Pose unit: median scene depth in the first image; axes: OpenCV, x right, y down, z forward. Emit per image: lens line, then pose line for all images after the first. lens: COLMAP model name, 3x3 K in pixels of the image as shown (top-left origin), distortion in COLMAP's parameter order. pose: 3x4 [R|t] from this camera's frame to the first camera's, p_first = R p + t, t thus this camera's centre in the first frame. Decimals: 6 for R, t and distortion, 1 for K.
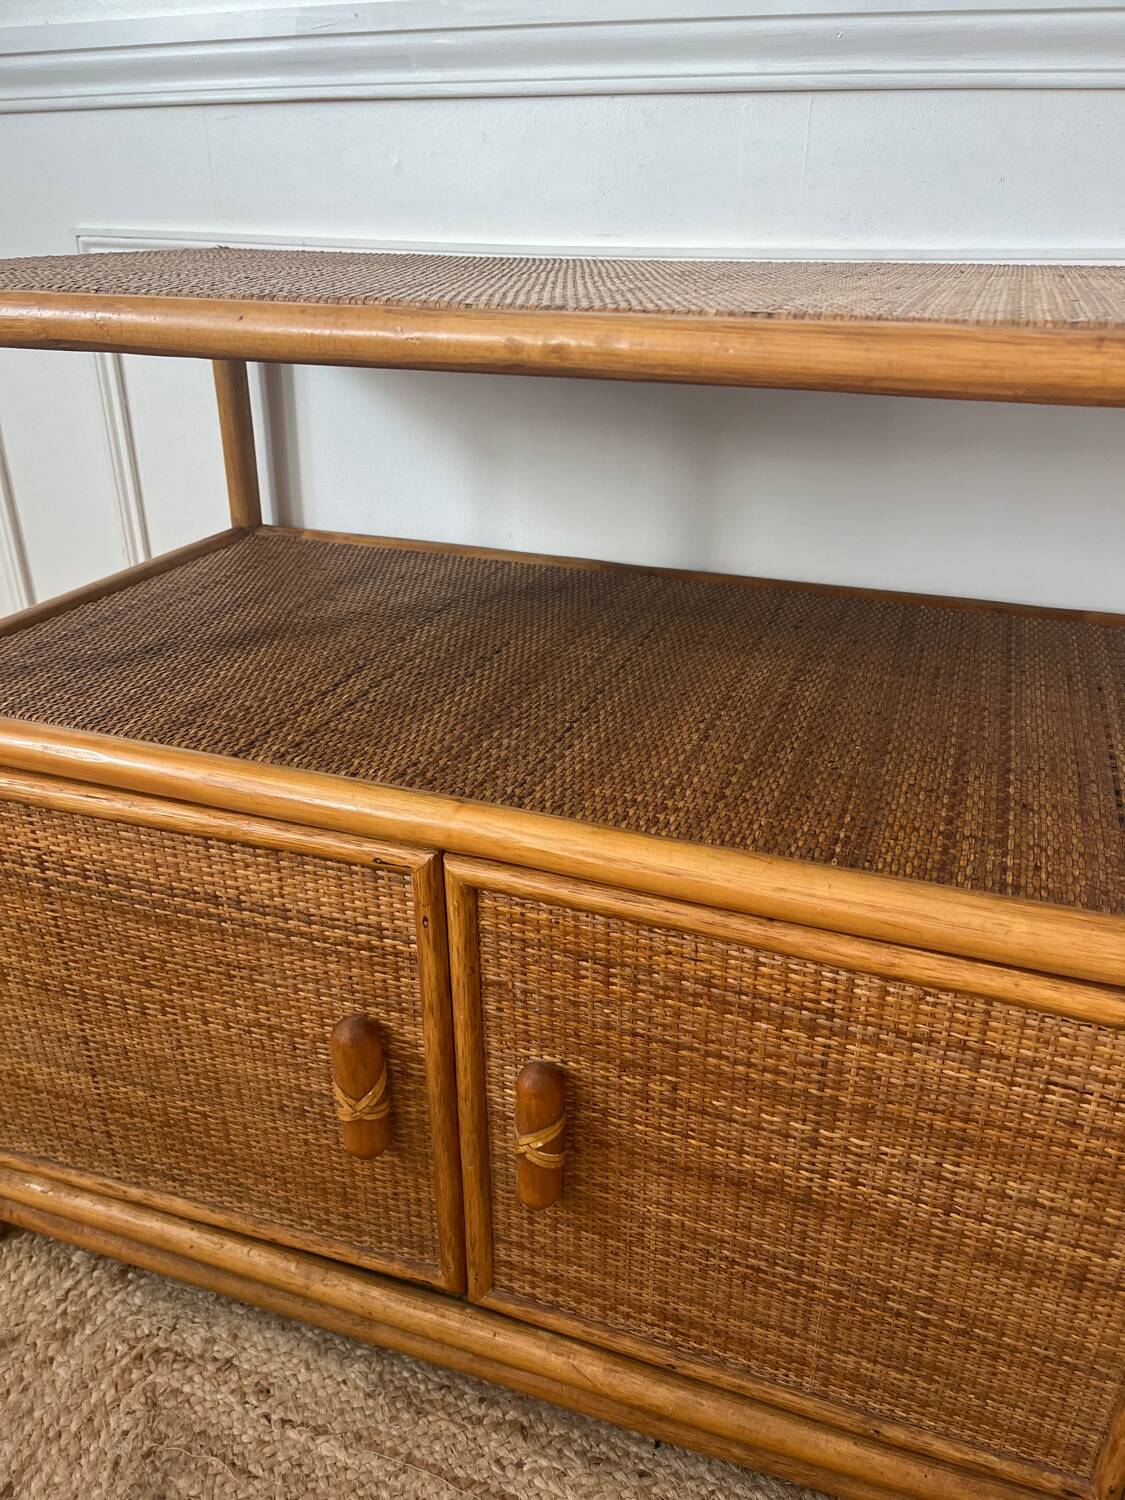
lens RADIAL K [[1152.4, 0, 575.9], [0, 1152.4, 755.2], [0, 0, 1]] dist [0.045248, -0.075308]
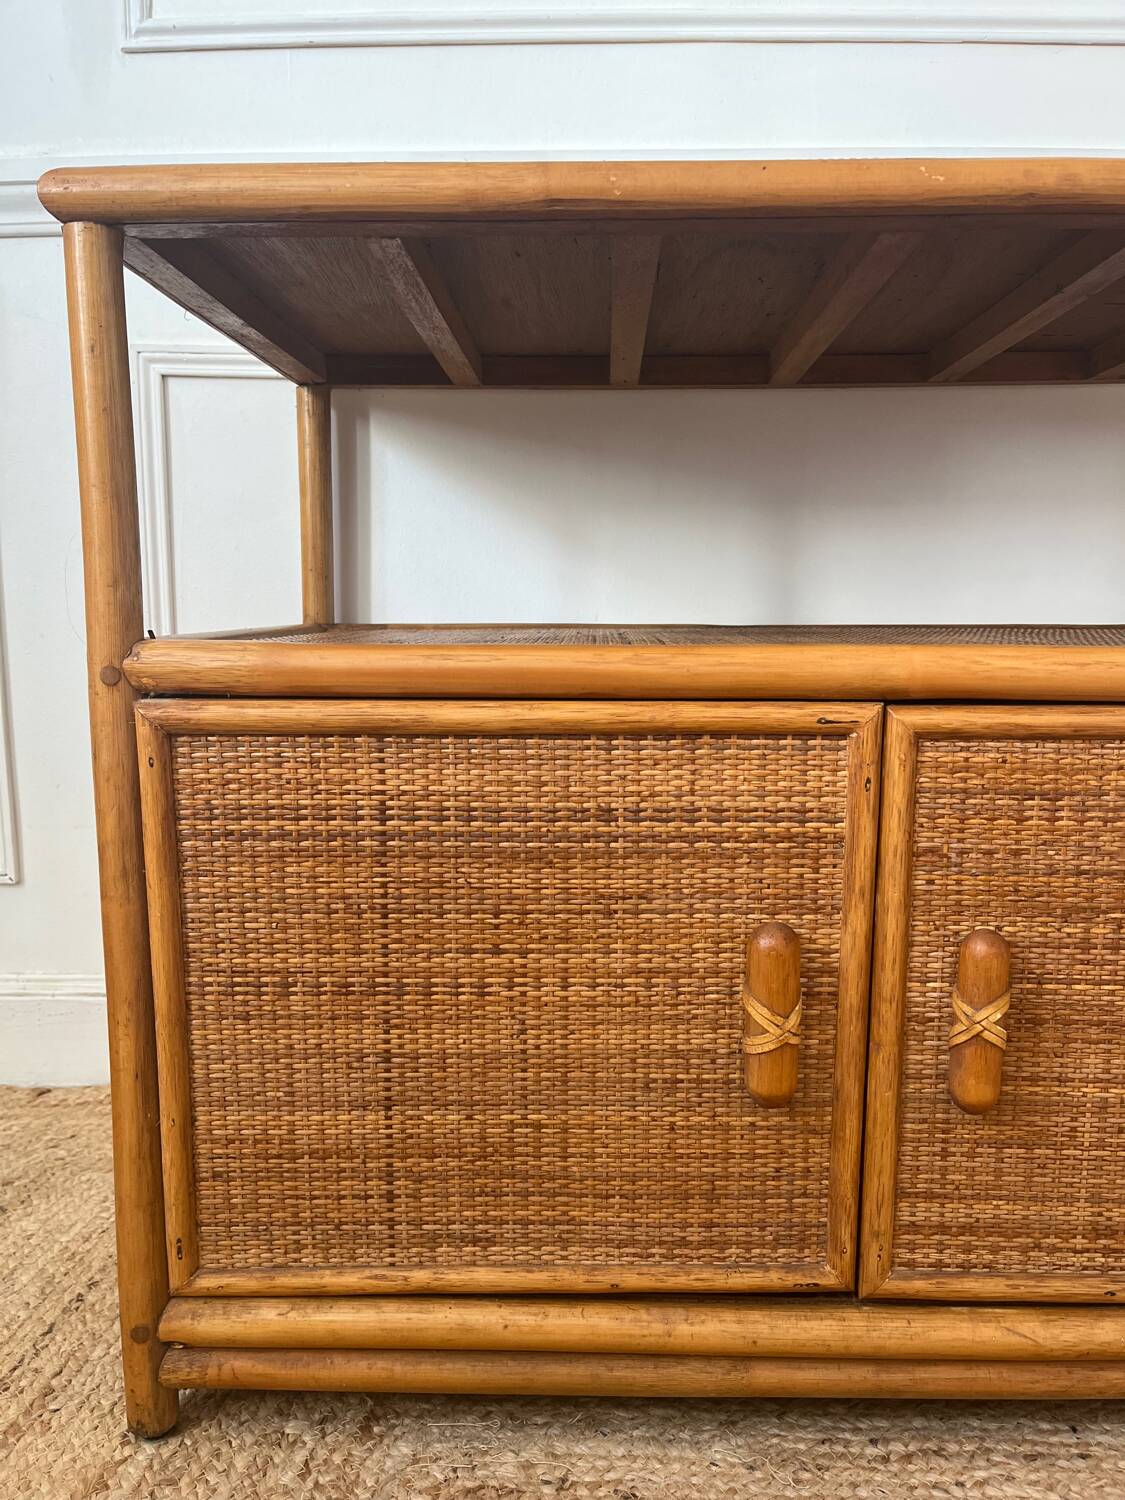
lens RADIAL K [[1139.8, 0, 567.5], [0, 1139.8, 747.8], [0, 0, 1]] dist [0.045712, -0.071438]
pose [[0.949720, -0.047294, 0.309507, -0.616992], [0.140271, 0.948041, -0.285555, 0.327387], [-0.279920, 0.314612, 0.907008, 0.161026]]
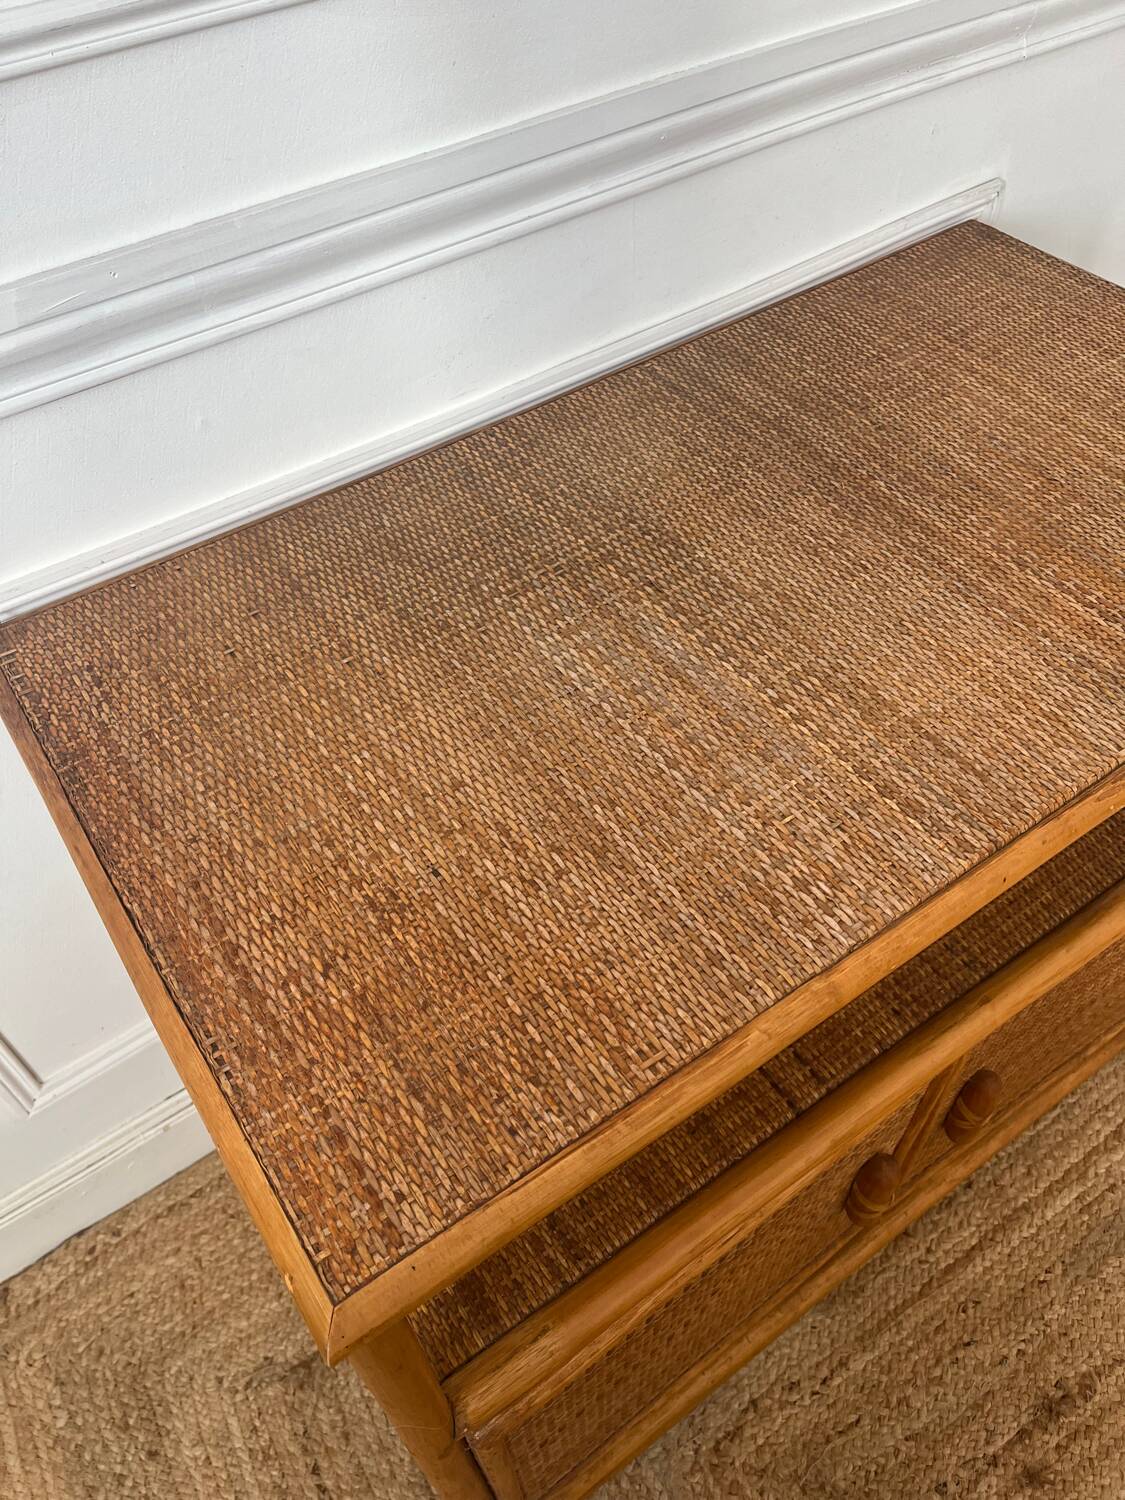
lens RADIAL K [[1149.2, 0, 560.2], [0, 1149.2, 755.9], [0, 0, 1]] dist [0.060286, -0.104226]
pose [[0.583823, -0.630108, 0.511971, -0.747634], [0.397898, 0.771740, 0.496079, -0.862668], [-0.707692, -0.085910, 0.701278, 0.396431]]
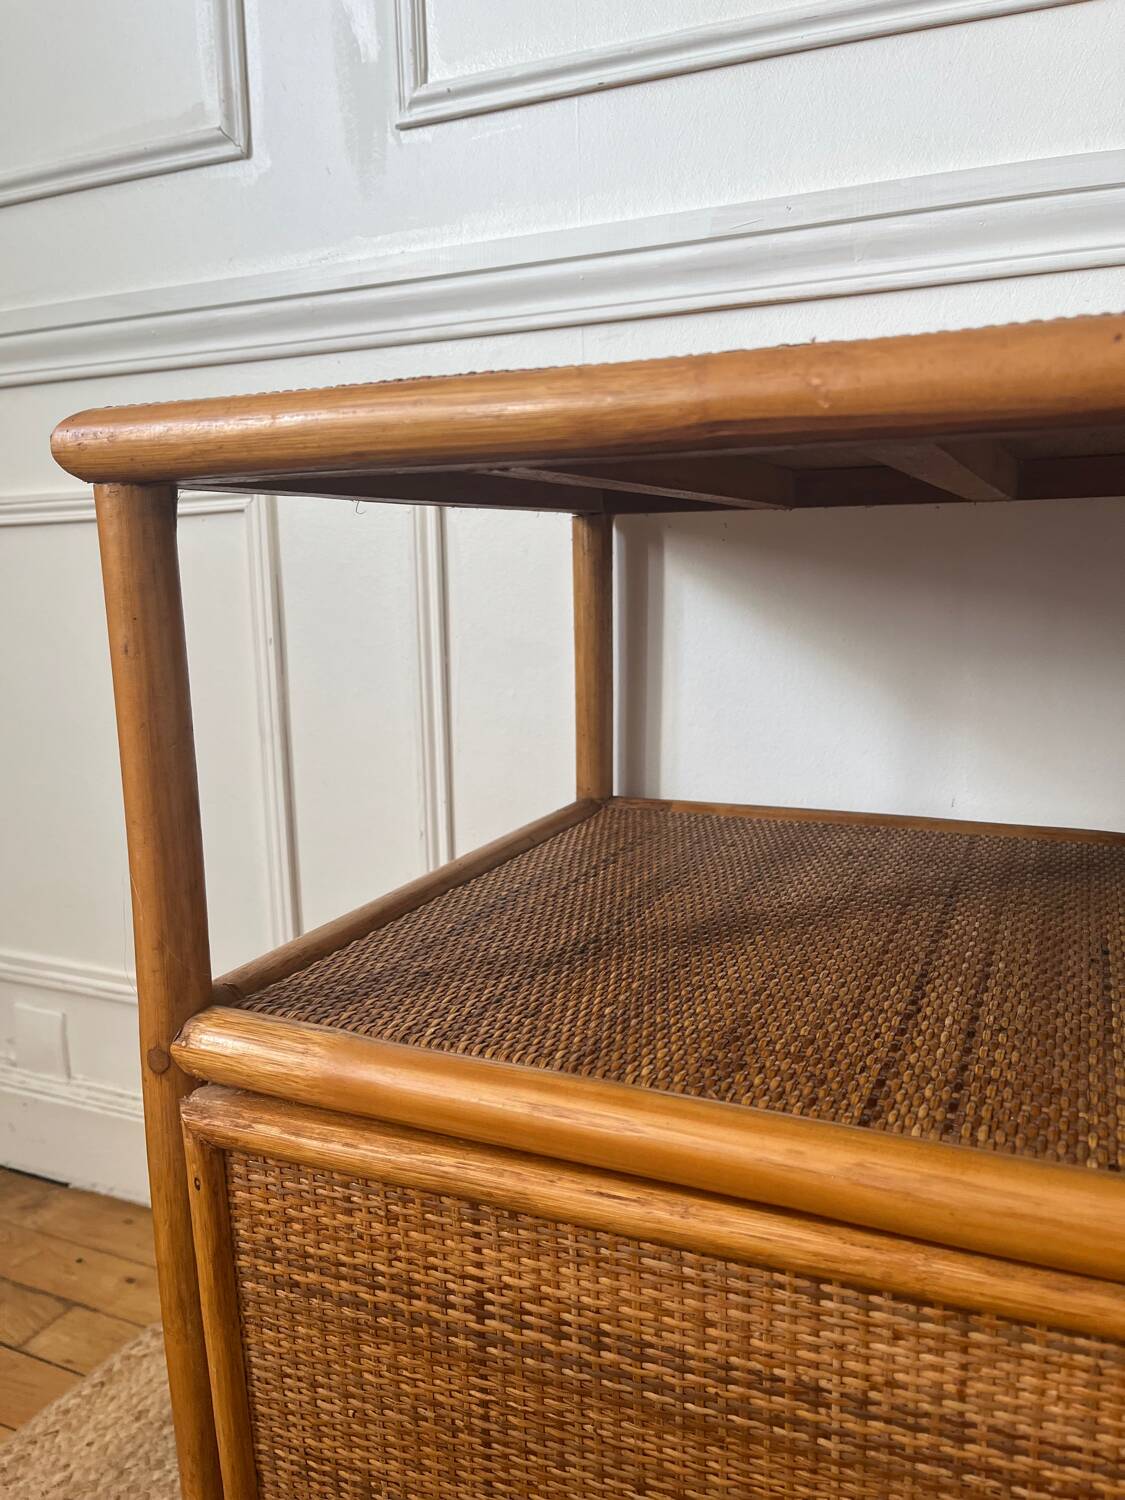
lens RADIAL K [[1137.5, 0, 567.5], [0, 1137.5, 741.0], [0, 0, 1]] dist [0.098664, -0.146361]
pose [[0.996630, -0.015103, -0.080621, -0.377063], [-0.008283, 0.959347, -0.282106, -0.019779], [0.081605, 0.281824, 0.955990, 0.362089]]
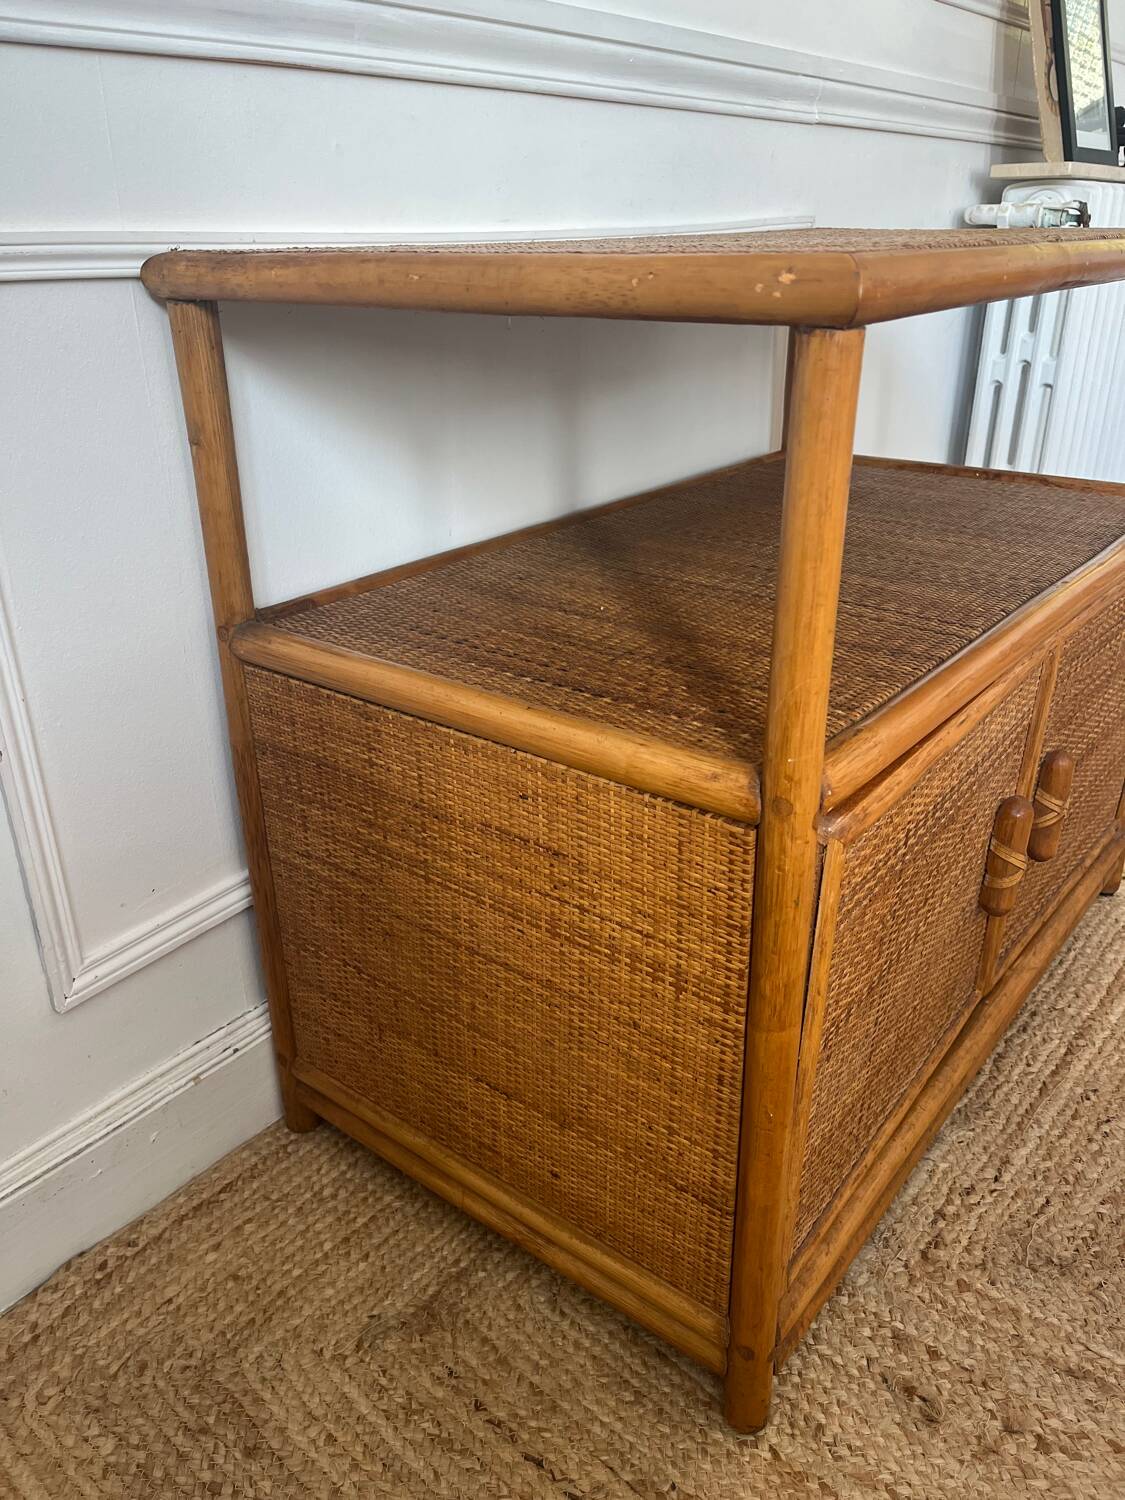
lens RADIAL K [[1139.8, 0, 567.5], [0, 1139.8, 747.8], [0, 0, 1]] dist [0.045712, -0.071438]
pose [[0.320747, -0.405591, 0.855931, -1.418458], [0.421641, 0.870340, 0.254415, -0.360395], [-0.848139, 0.279293, 0.450173, 0.815703]]
